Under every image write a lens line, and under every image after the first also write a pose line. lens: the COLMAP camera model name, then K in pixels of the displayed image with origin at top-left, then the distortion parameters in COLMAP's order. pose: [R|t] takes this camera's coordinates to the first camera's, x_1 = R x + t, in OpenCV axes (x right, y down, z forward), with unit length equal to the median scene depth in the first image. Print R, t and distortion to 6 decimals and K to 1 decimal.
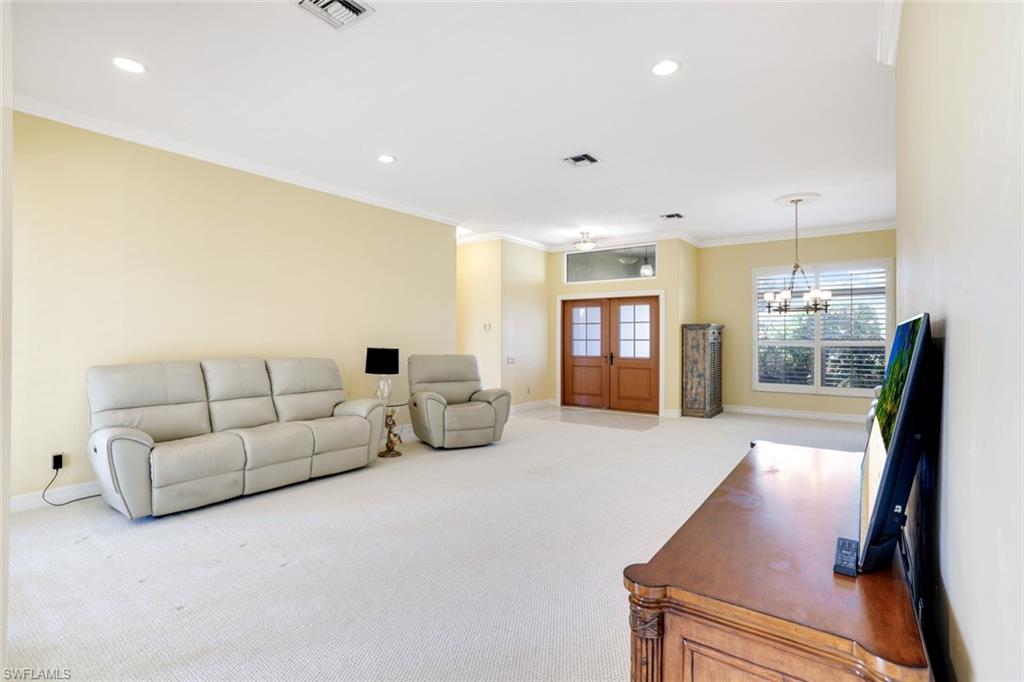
lens RADIAL K [[448.6, 0, 505.1], [0, 448.6, 336.1], [0, 0, 1]] dist [-0.028859, 0.011433]
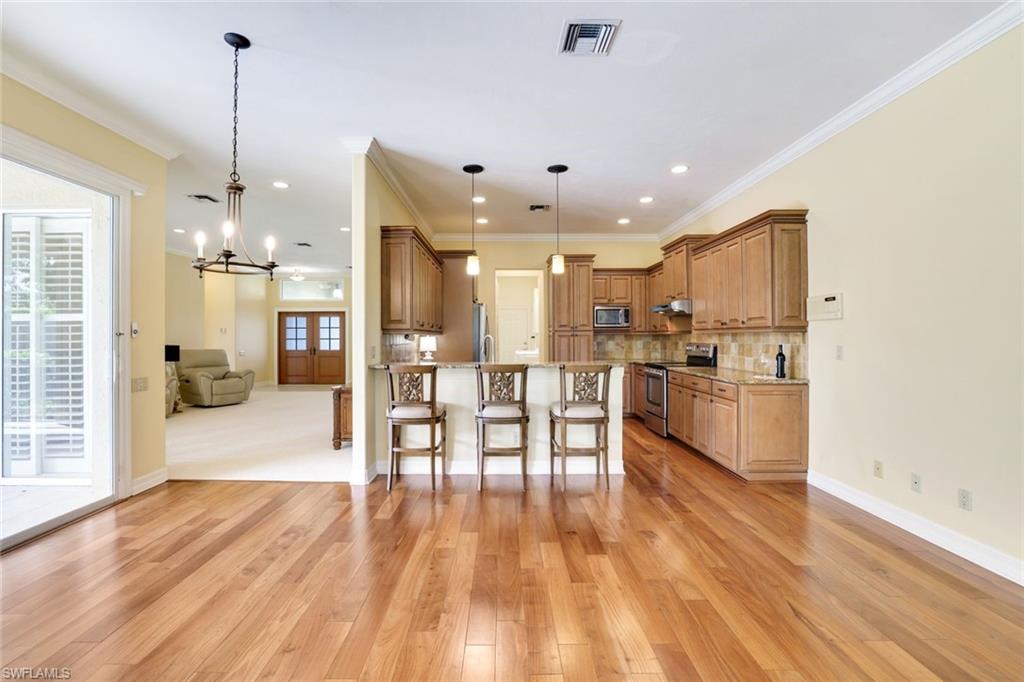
lens RADIAL K [[448.6, 0, 505.1], [0, 448.6, 336.1], [0, 0, 1]] dist [-0.028859, 0.011433]
pose [[0.788318, -0.002058, 0.615264, -0.195913], [-0.000309, 0.999993, 0.003740, -0.007606], [-0.615268, -0.003138, 0.788312, -0.633362]]
